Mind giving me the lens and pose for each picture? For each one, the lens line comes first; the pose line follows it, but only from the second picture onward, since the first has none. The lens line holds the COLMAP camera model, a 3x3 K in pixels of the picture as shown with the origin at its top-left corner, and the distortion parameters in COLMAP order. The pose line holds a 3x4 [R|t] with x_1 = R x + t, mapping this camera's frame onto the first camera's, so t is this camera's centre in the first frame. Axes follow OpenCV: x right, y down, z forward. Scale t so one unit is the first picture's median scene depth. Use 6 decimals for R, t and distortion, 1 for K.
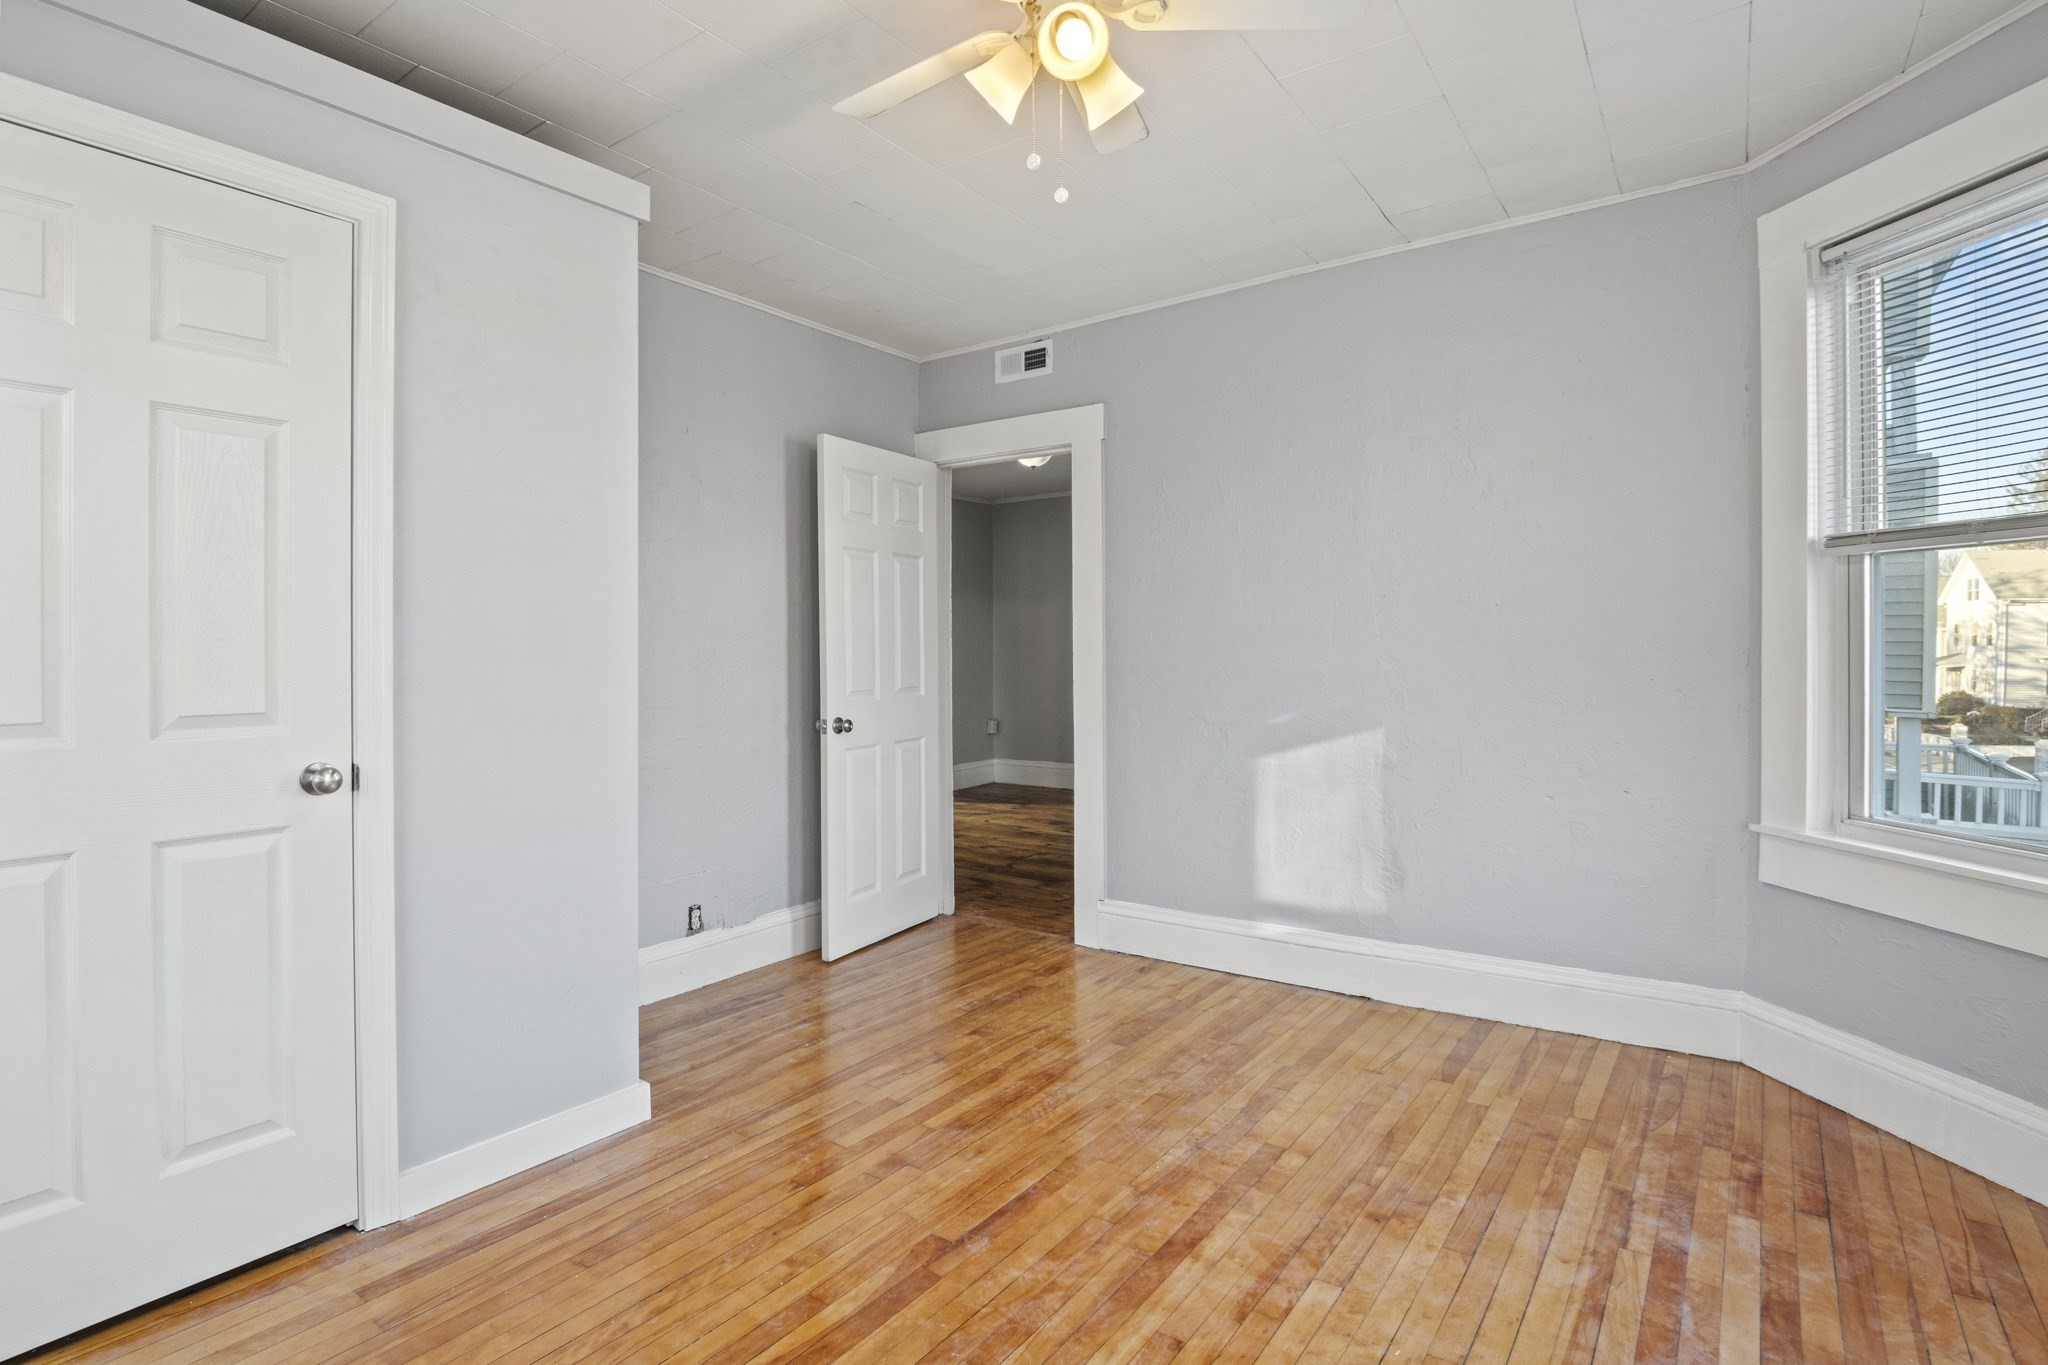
lens RADIAL K [[999.9, 0, 1014.5], [0, 999.9, 660.7], [0, 0, 1]] dist [-0.014143, -0.001306]
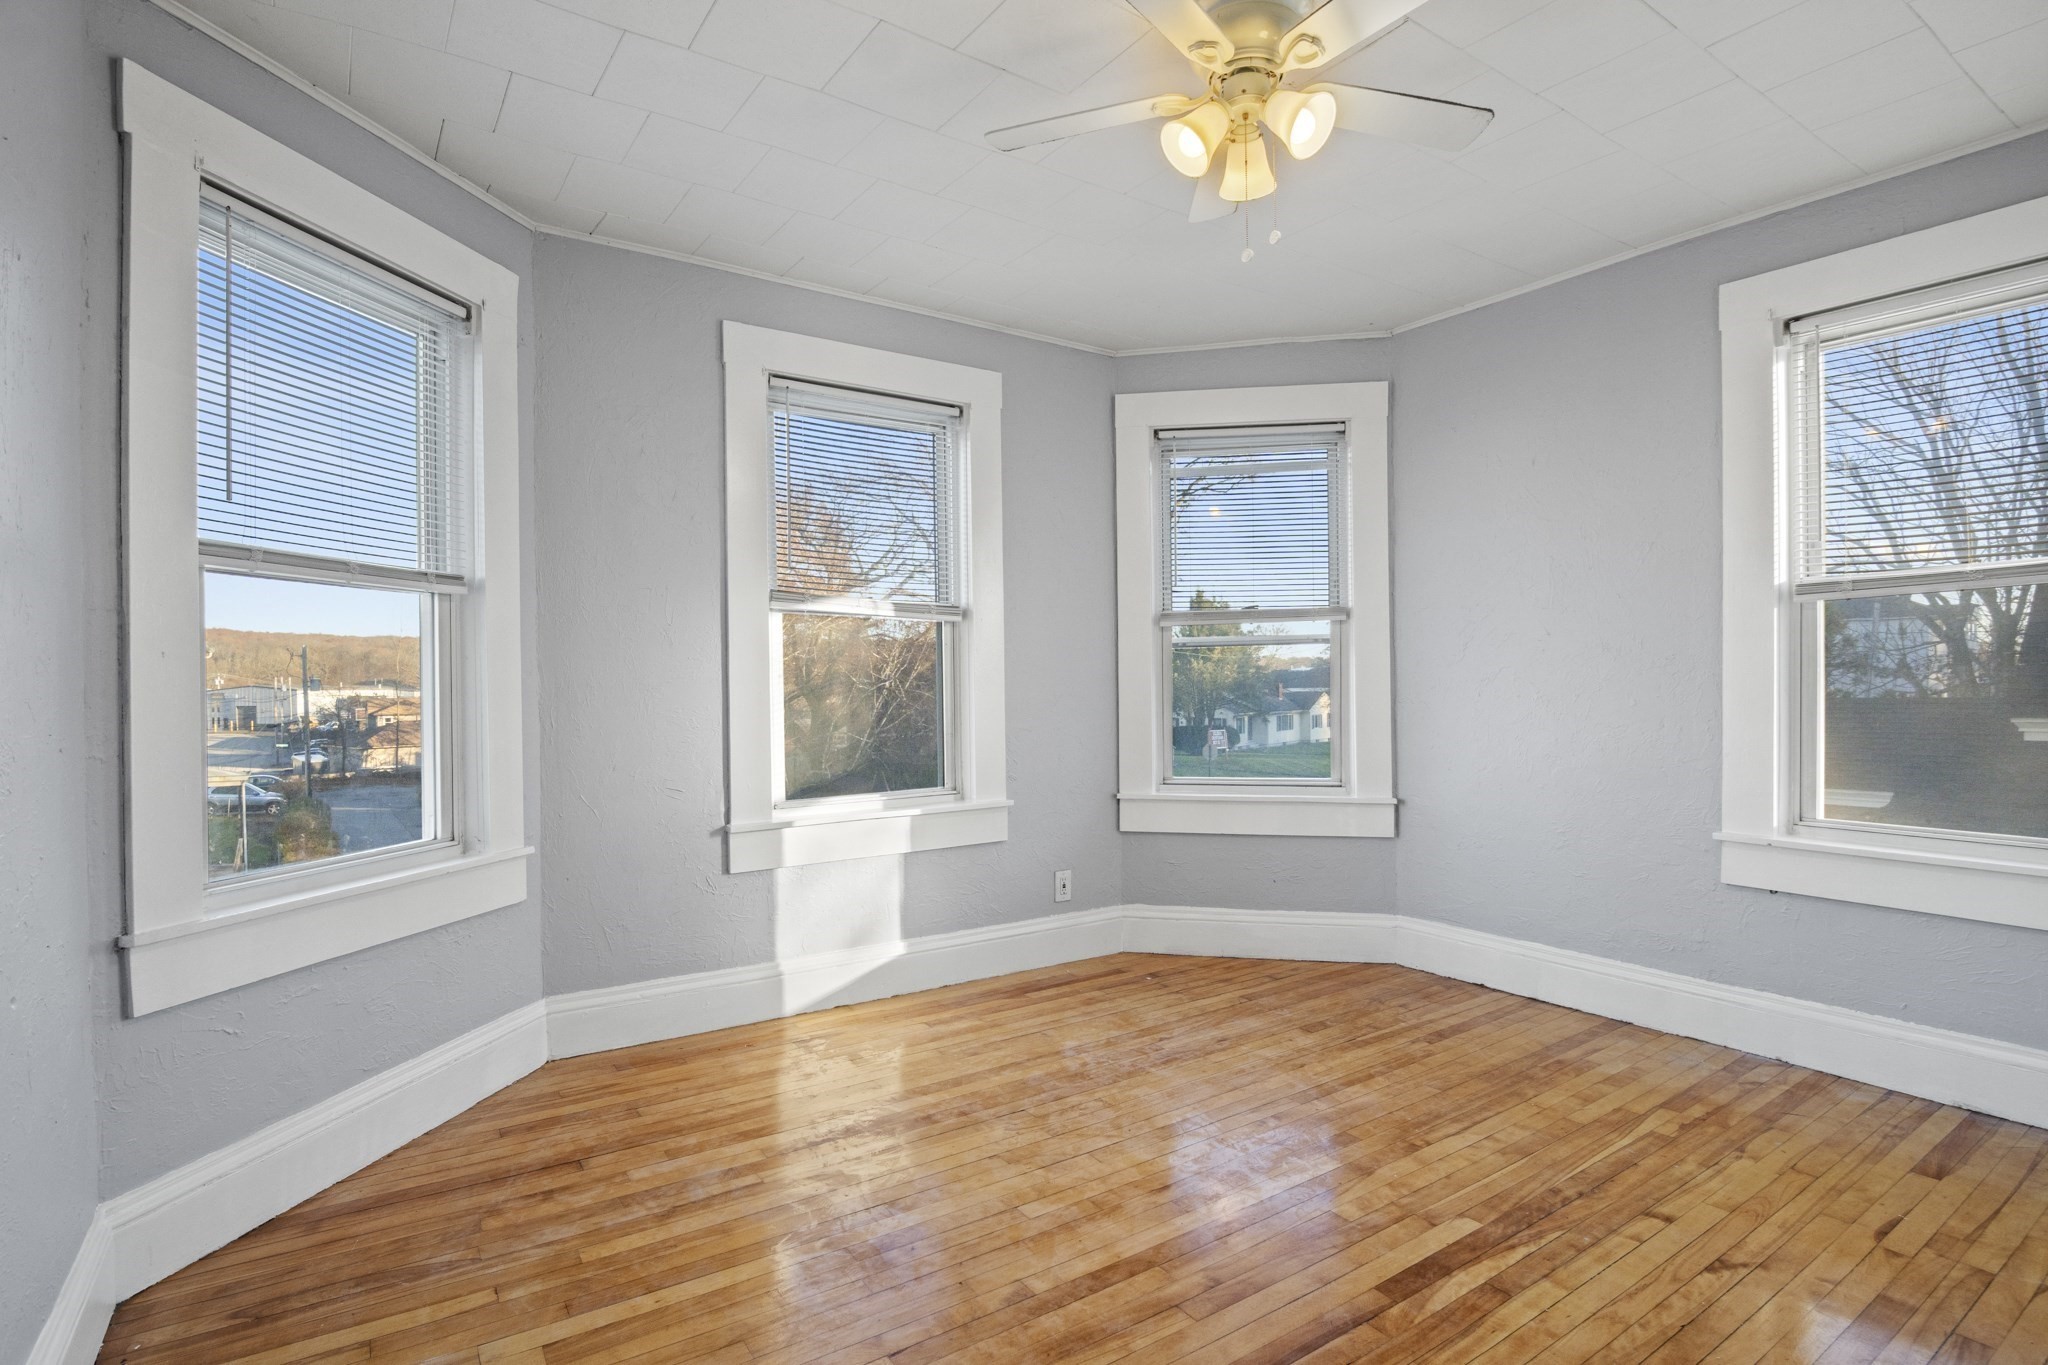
lens RADIAL K [[1055.8, 0, 1022.1], [0, 1055.8, 671.8], [0, 0, 1]] dist [-0.014921, -0.002301]
pose [[-0.942755, 0.016856, 0.333061, -0.080491], [0.018278, 0.999832, 0.001138, -0.005158], [-0.332986, 0.007161, -0.942905, 1.684784]]
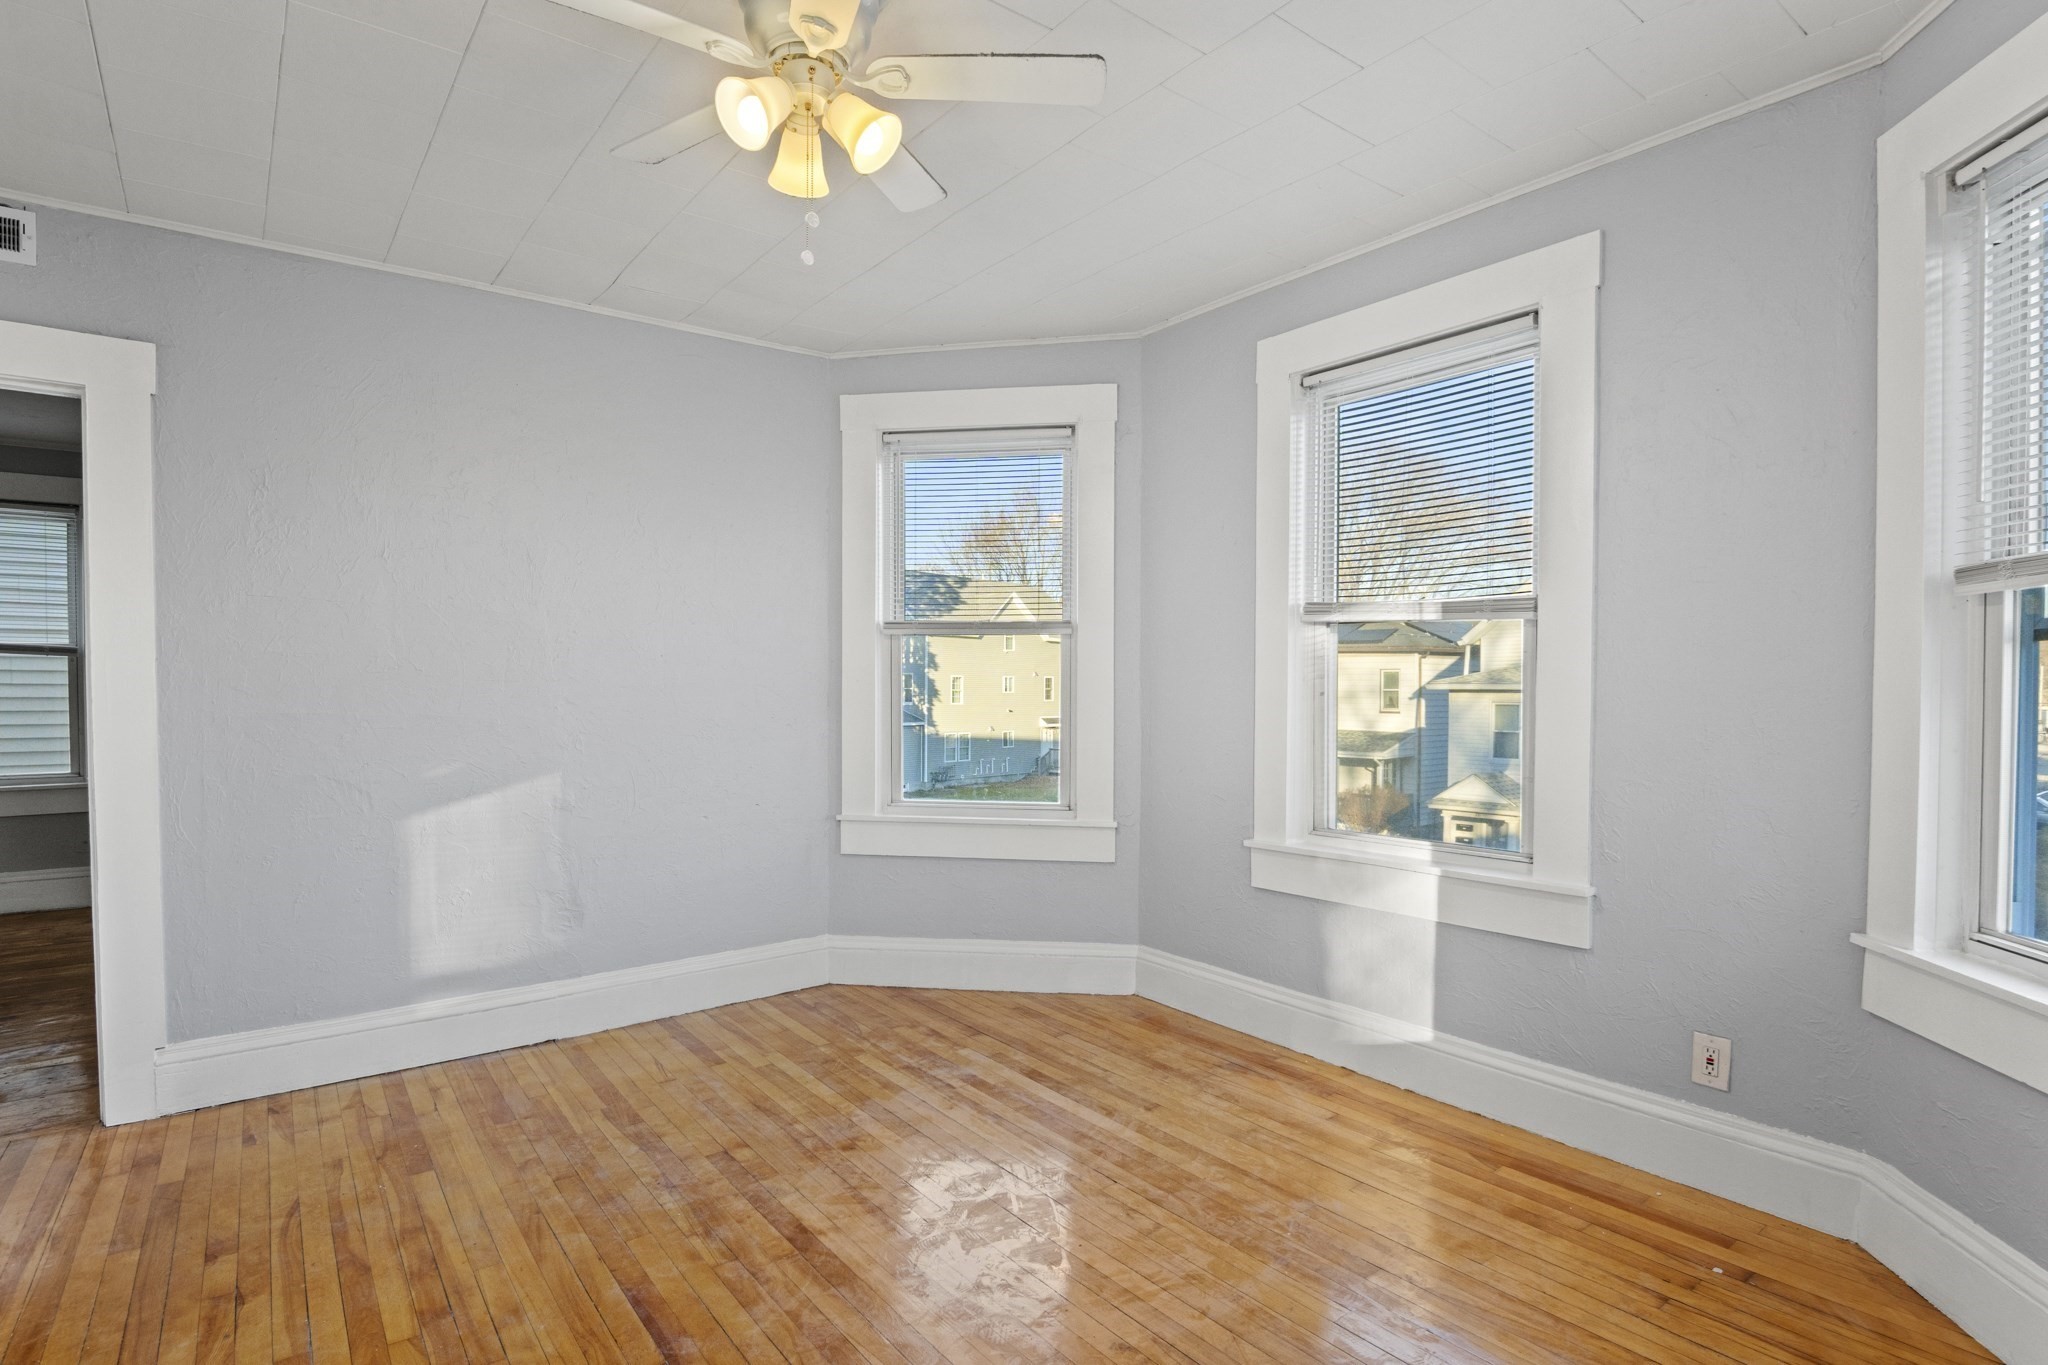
lens RADIAL K [[1037.9, 0, 978.9], [0, 1037.9, 707.8], [0, 0, 1]] dist [-0.012533, -0.000918]
pose [[0.315455, -0.011918, 0.948866, -0.710802], [0.009839, 0.999908, 0.009288, -0.002813], [-0.948889, 0.006406, 0.315544, 0.375195]]
